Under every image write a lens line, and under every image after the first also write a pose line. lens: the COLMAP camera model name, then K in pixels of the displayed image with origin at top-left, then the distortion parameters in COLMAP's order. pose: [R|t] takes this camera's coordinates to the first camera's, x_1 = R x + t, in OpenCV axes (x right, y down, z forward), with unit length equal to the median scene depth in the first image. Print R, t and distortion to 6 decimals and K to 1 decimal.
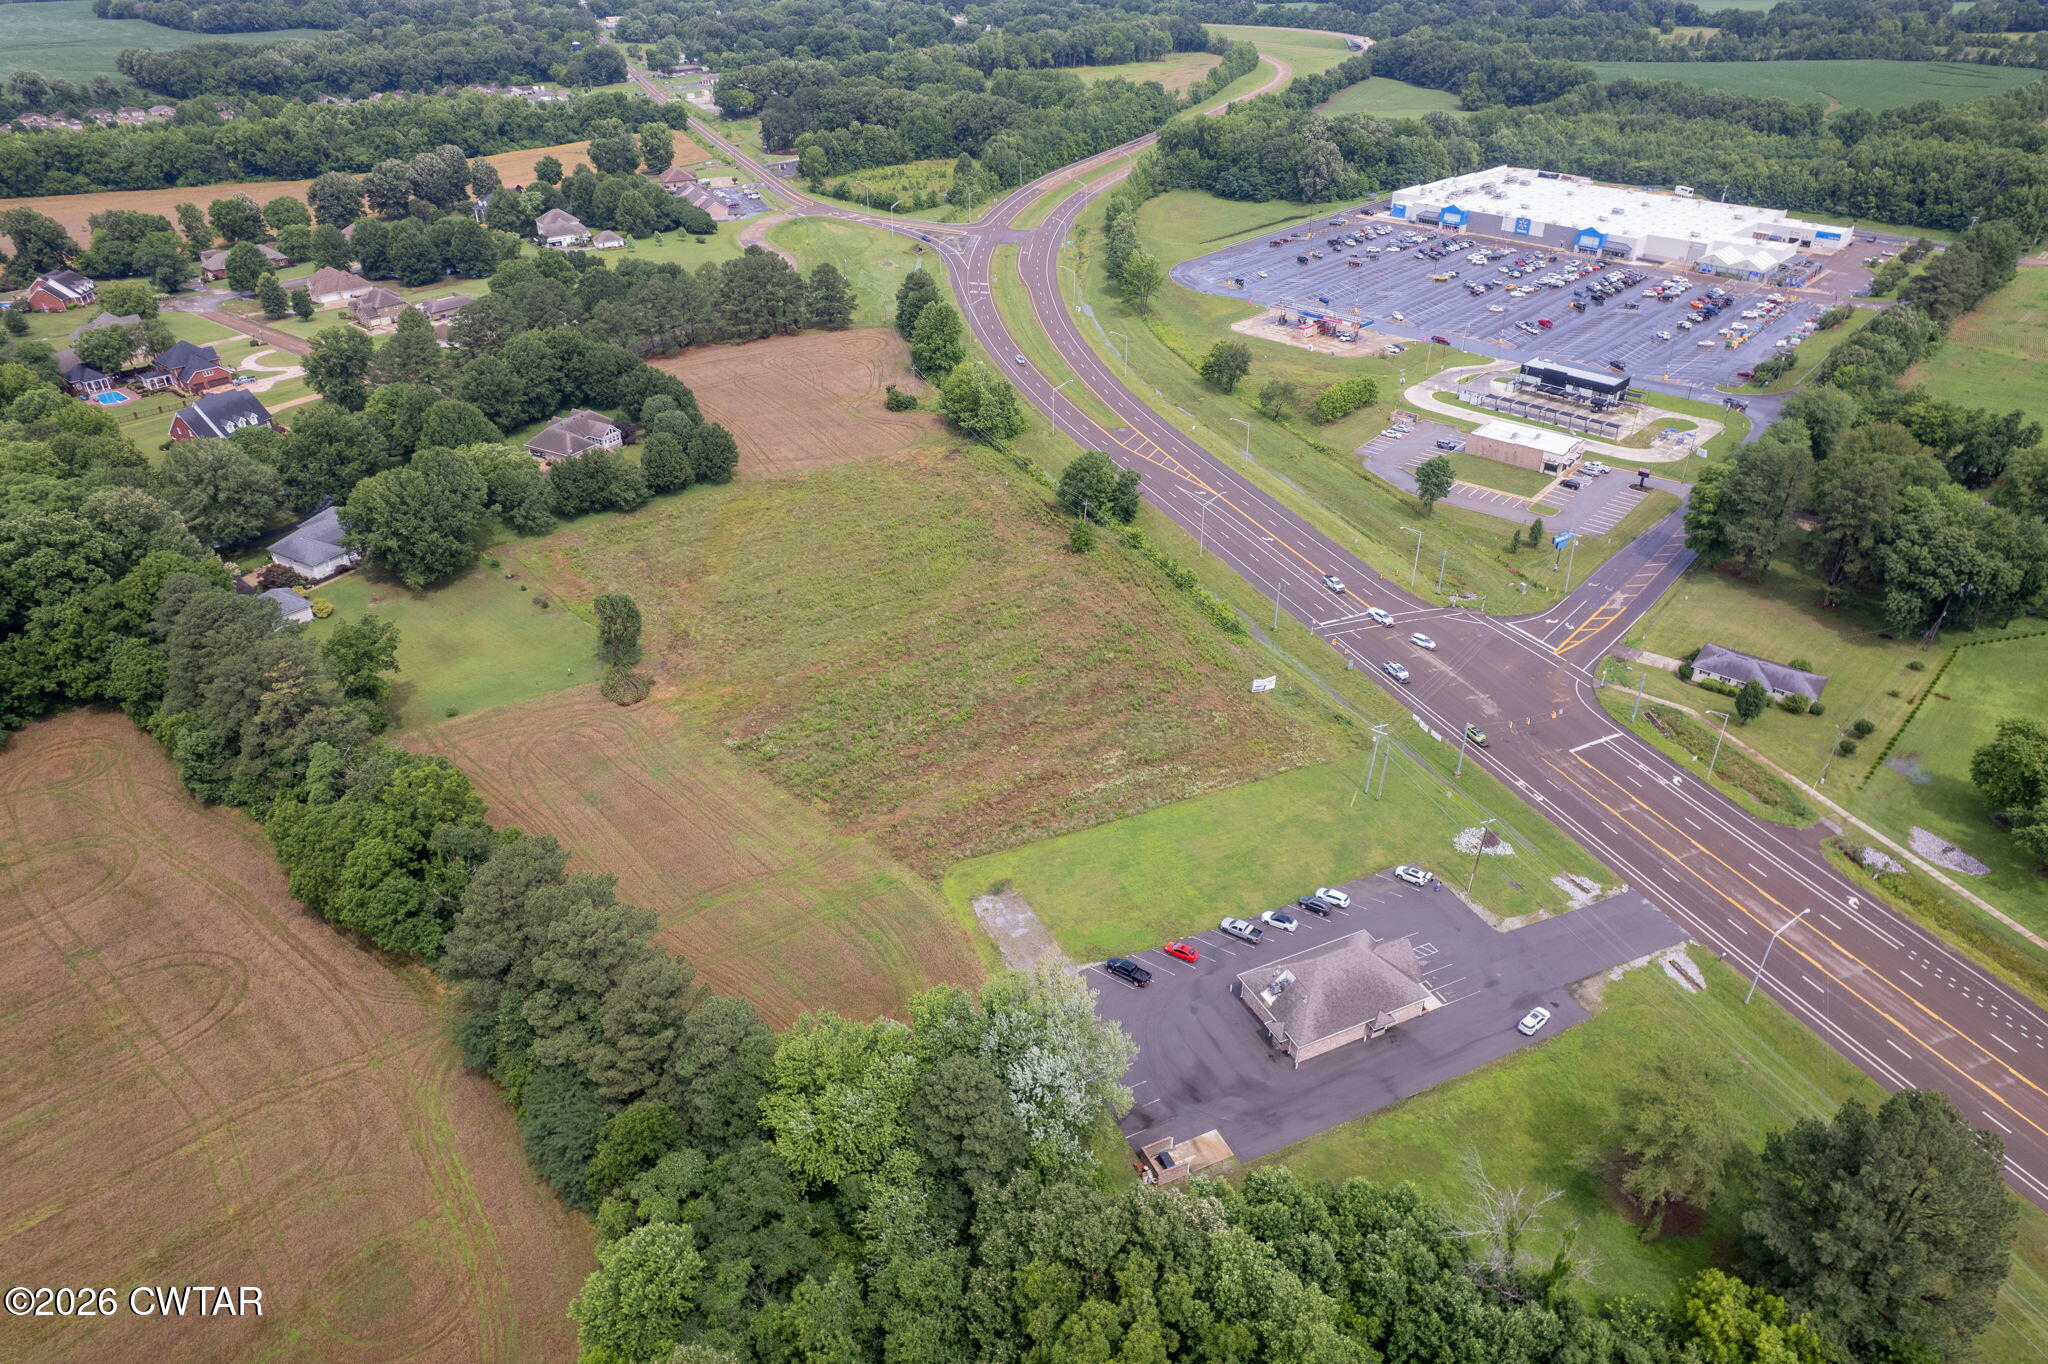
lens RADIAL K [[1320.5, 0, 1029.2], [0, 1320.5, 690.6], [0, 0, 1]] dist [-0.087945, 0.079933]
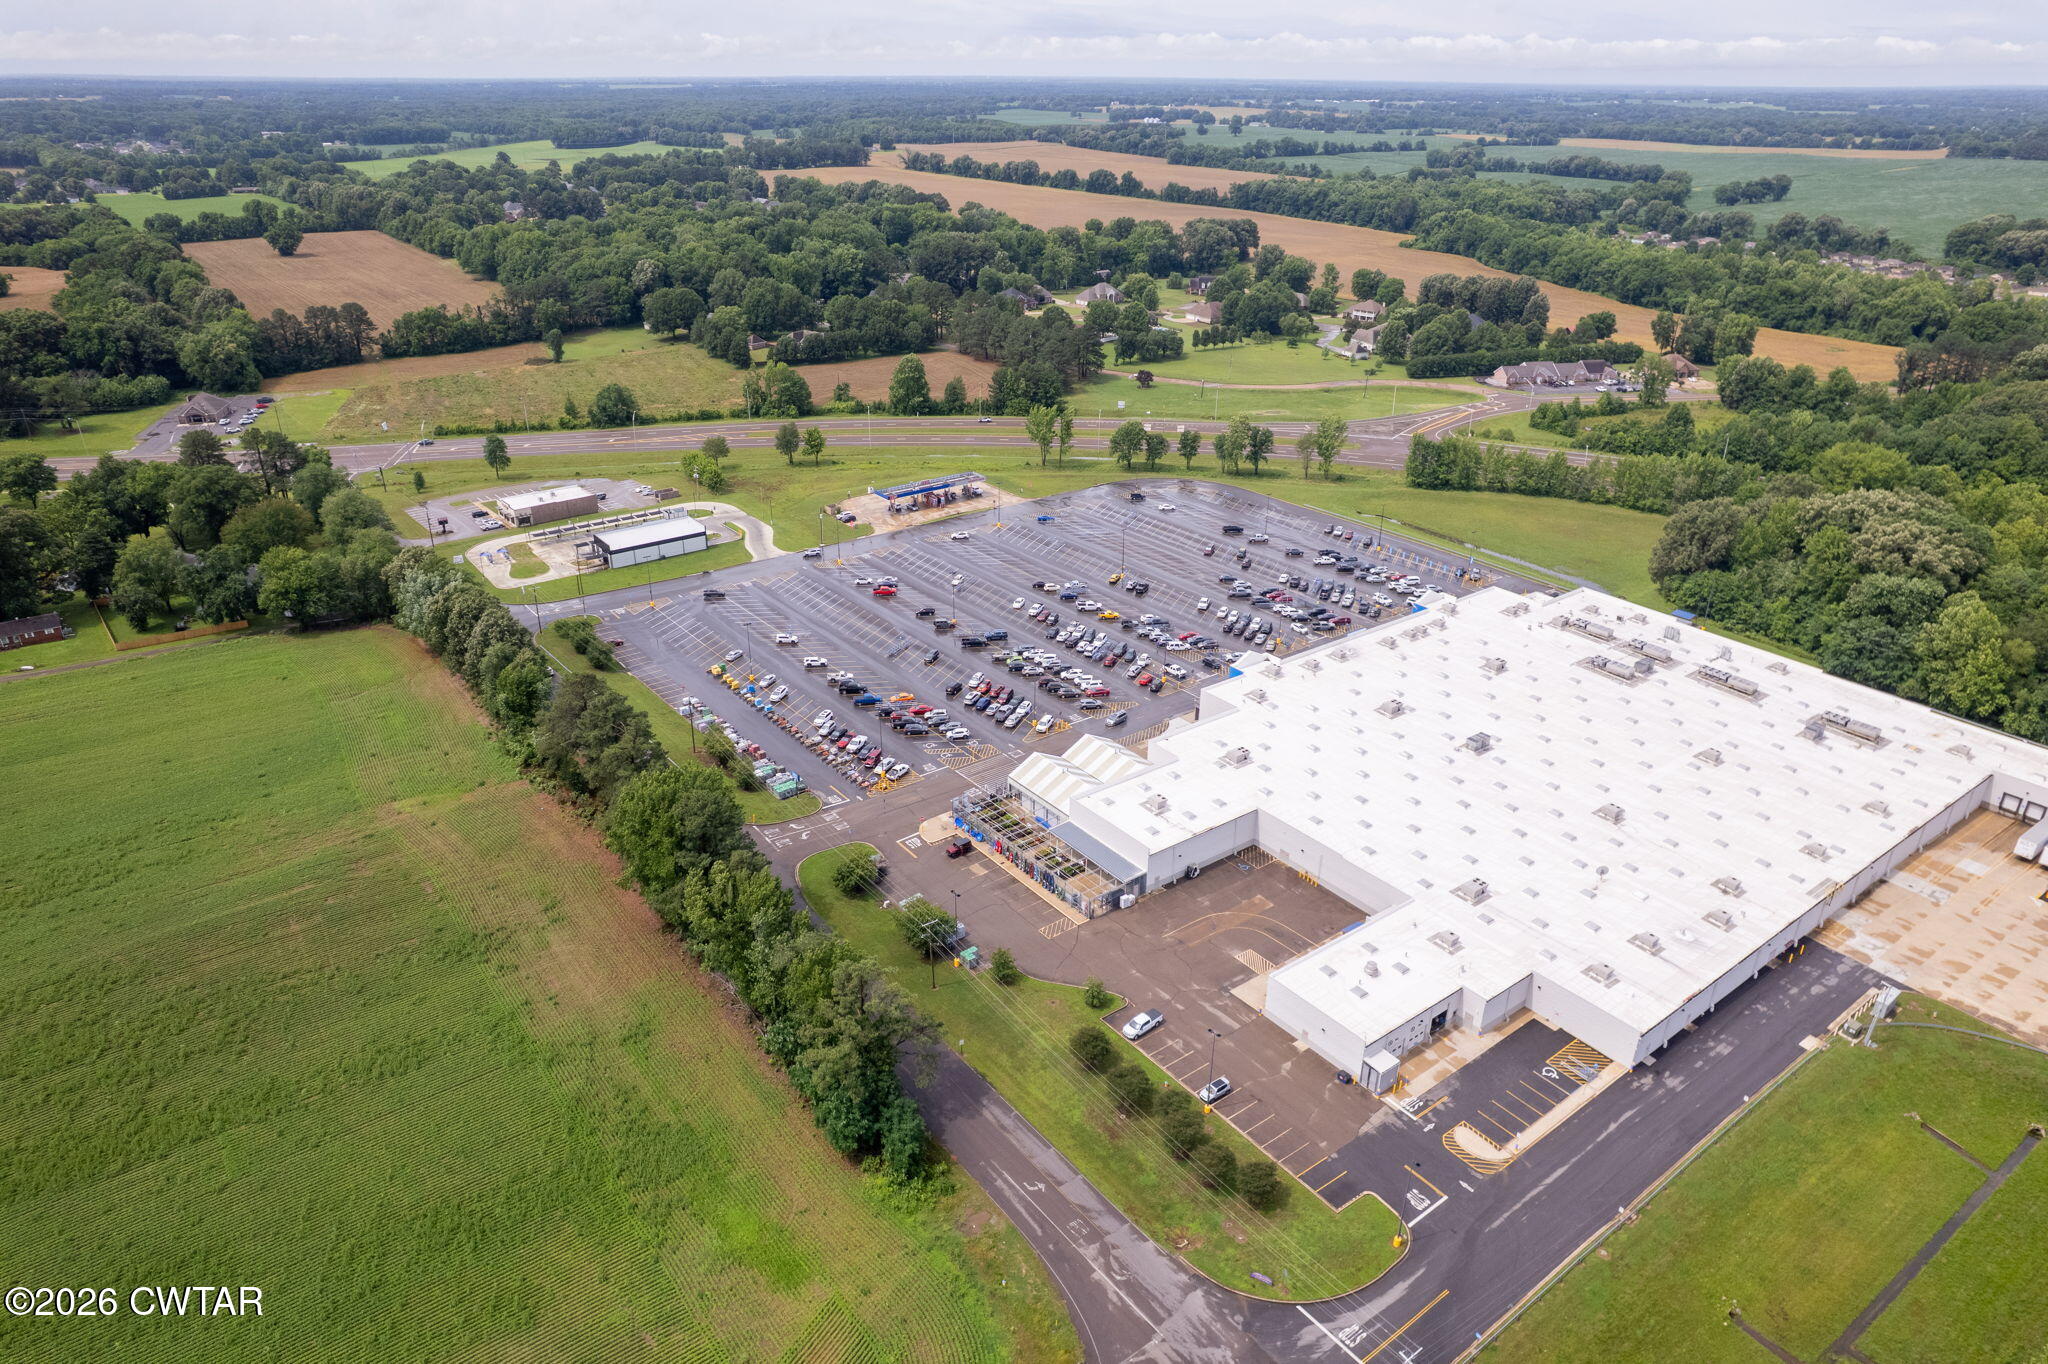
lens RADIAL K [[1320.5, 0, 1029.2], [0, 1320.5, 690.6], [0, 0, 1]] dist [-0.087945, 0.079933]
pose [[-0.169938, 0.424448, -0.889362, 1.100689], [-0.521426, 0.727075, 0.446629, -0.632061], [0.836204, 0.539635, 0.097760, 1.034188]]
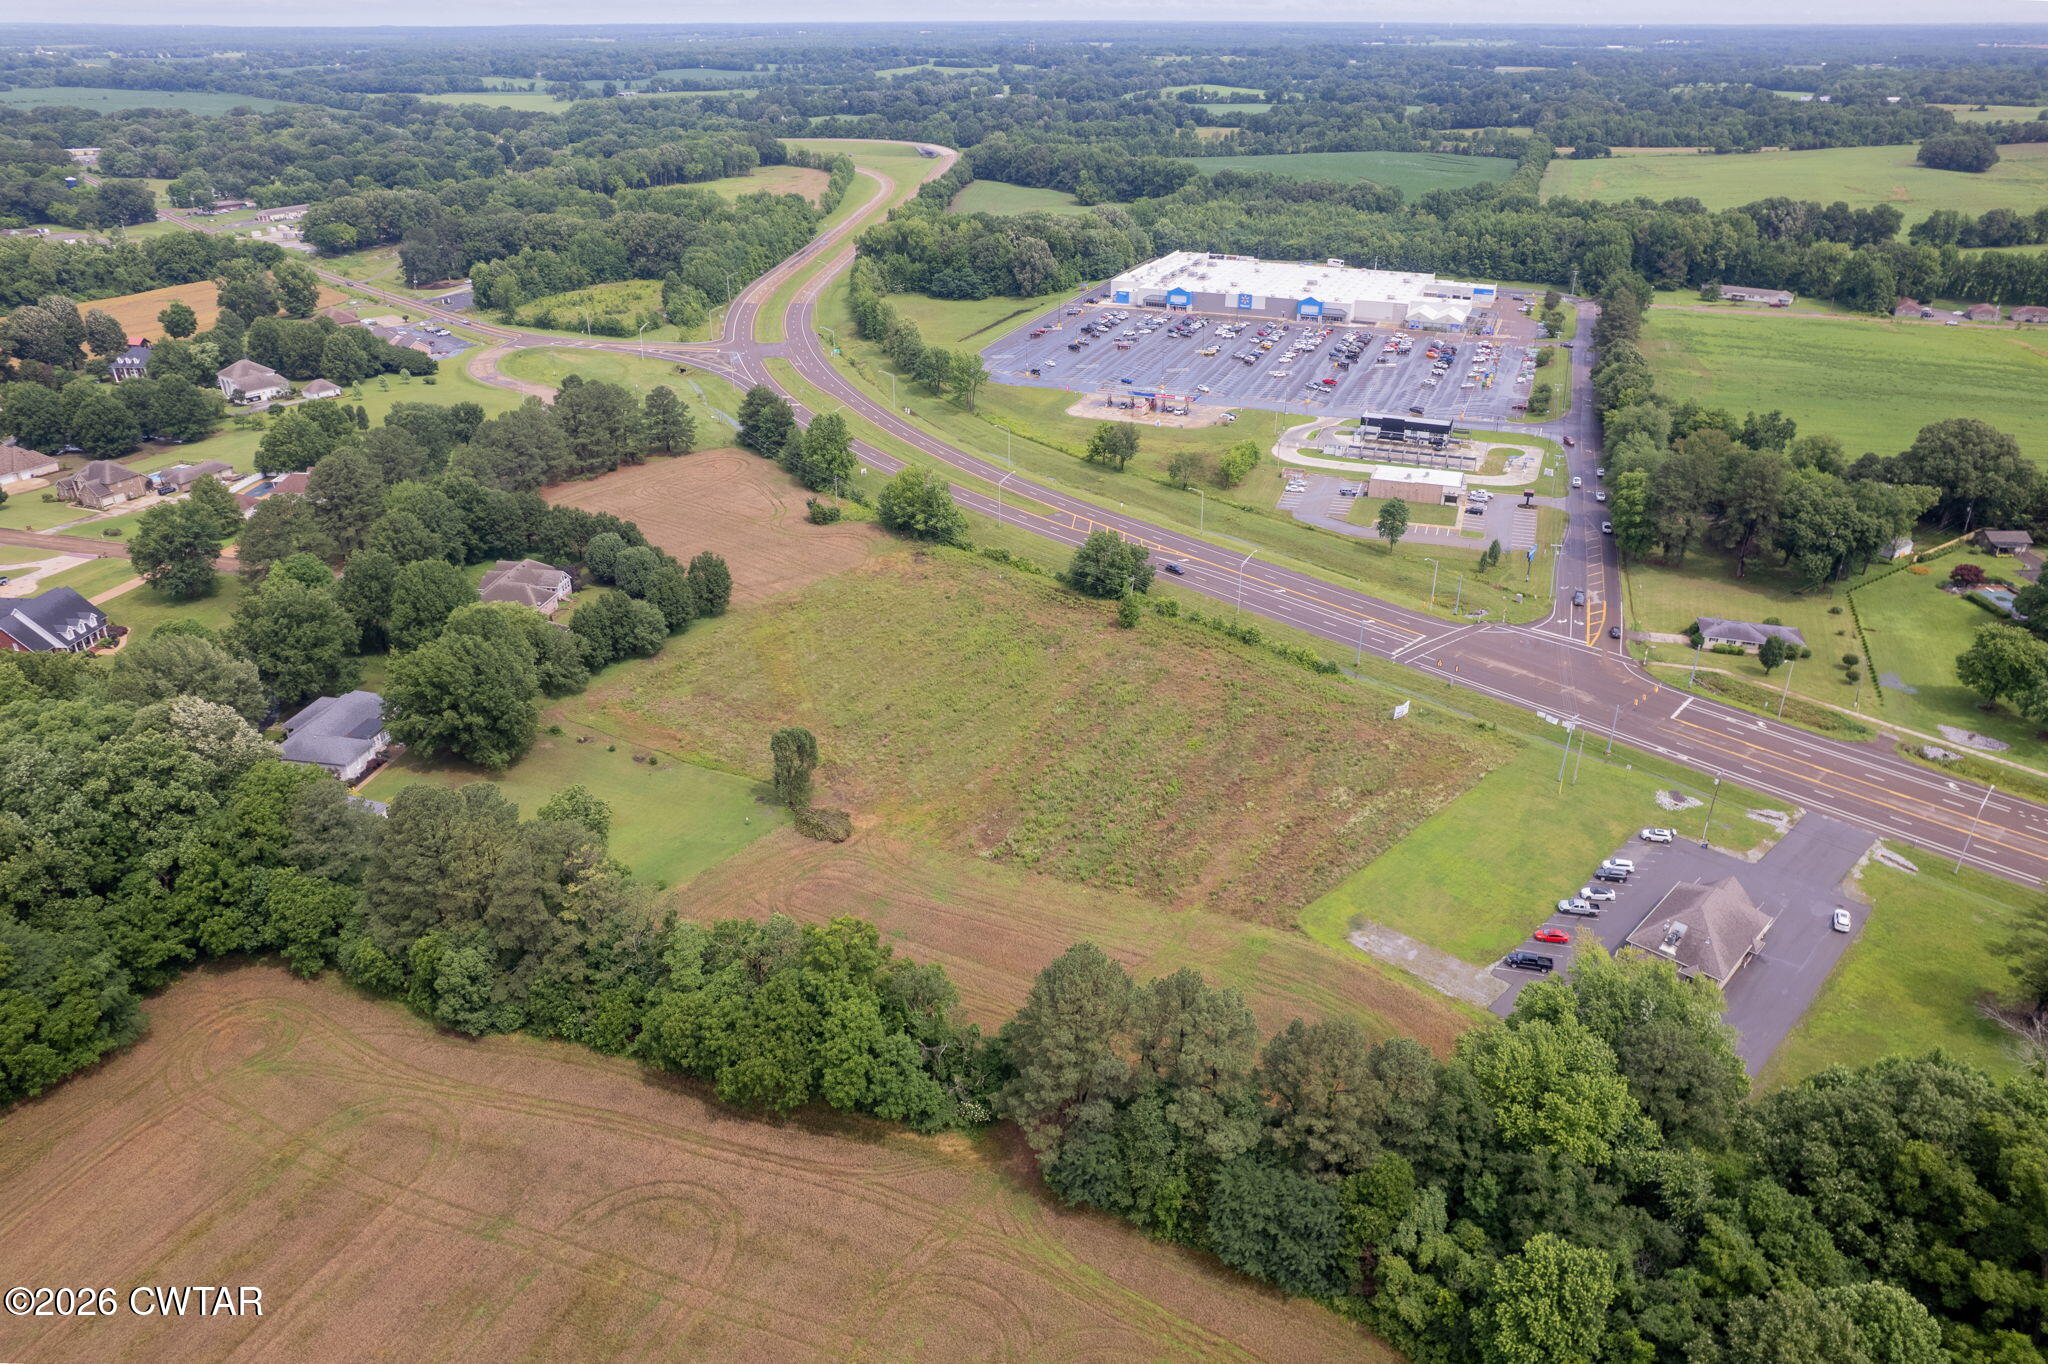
lens RADIAL K [[1369.4, 0, 1028.7], [0, 1369.4, 687.4], [0, 0, 1]] dist [-0.082874, 0.076081]
pose [[0.932668, -0.156160, 0.325184, -0.259058], [0.184738, 0.981031, -0.058741, -0.007814], [-0.309842, 0.114860, 0.943825, 0.019341]]
